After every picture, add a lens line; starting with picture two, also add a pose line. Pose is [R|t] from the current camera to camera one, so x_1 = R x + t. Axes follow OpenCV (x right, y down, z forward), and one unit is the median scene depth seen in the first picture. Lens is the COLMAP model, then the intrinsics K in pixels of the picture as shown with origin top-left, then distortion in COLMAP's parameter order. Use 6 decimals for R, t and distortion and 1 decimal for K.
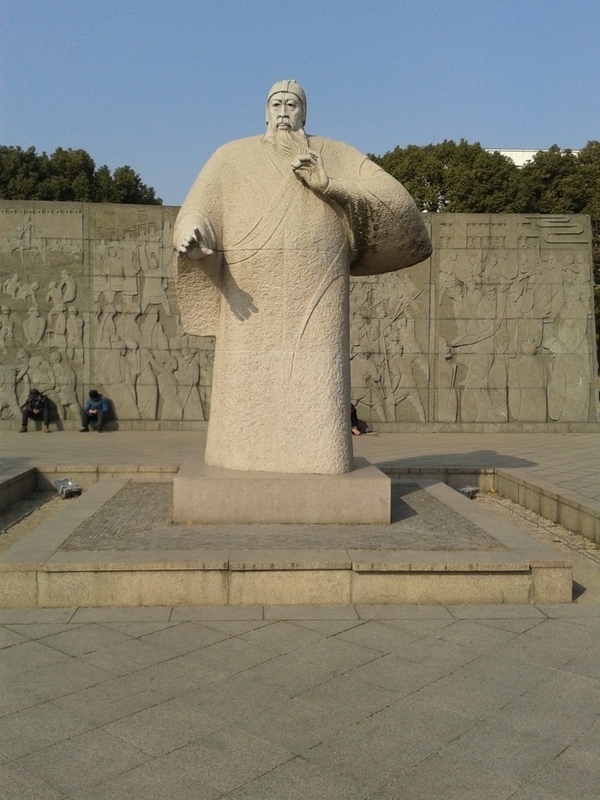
lens RADIAL K [[804.9, 0, 304.6], [0, 804.9, 401.4], [0, 0, 1]] dist [0.102618, 0.005455]
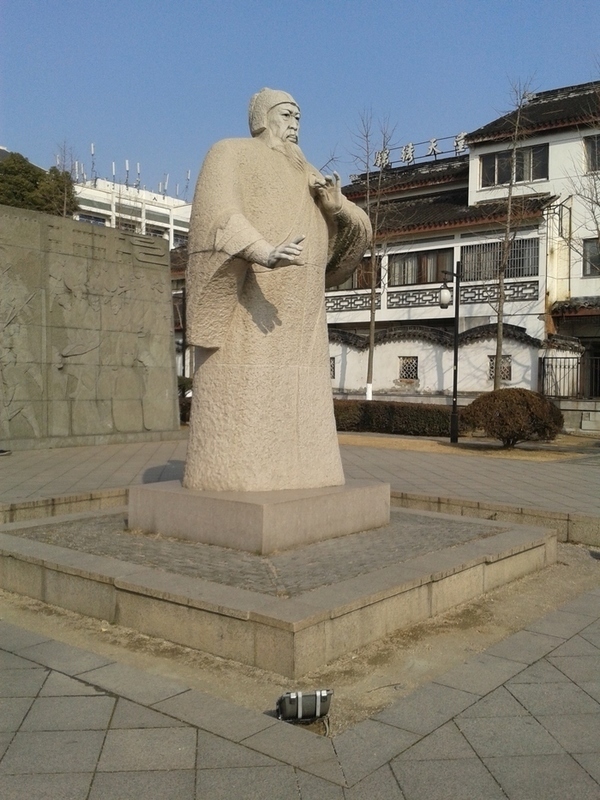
lens RADIAL K [[804.9, 0, 304.6], [0, 804.9, 401.4], [0, 0, 1]] dist [0.102618, 0.005455]
pose [[0.647331, -0.012480, 0.762107, -0.364041], [0.020370, 0.999792, -0.000930, -0.008484], [-0.761936, 0.016126, 0.647451, 0.167494]]
